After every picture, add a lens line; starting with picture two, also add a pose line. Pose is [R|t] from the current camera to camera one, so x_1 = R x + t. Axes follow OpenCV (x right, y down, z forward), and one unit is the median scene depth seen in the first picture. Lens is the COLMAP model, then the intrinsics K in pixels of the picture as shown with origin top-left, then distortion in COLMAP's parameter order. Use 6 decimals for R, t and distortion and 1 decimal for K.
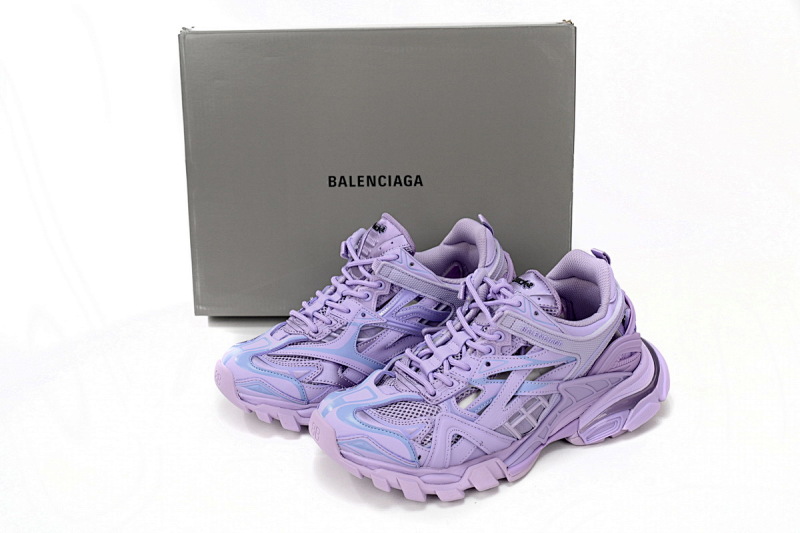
lens RADIAL K [[959.0, 0, 400.7], [0, 959.0, 265.7], [0, 0, 1]] dist [0.038061, 0.000000]
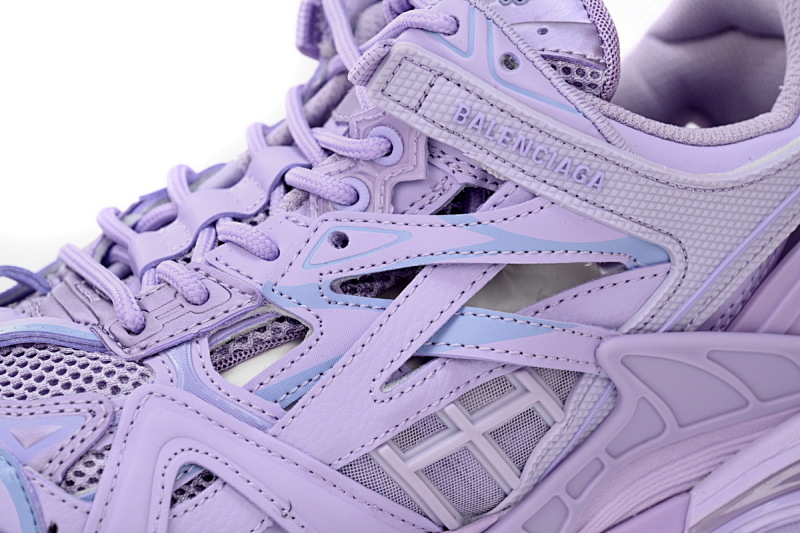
lens RADIAL K [[2695.0, 0, 401.1], [0, 2695.0, 265.6], [0, 0, 1]] dist [-0.005775, 0.000000]
pose [[0.988708, 0.054307, -0.139667, 0.221102], [-0.067987, 0.993142, -0.095113, 0.185163], [0.133544, 0.103535, 0.985620, 0.216903]]
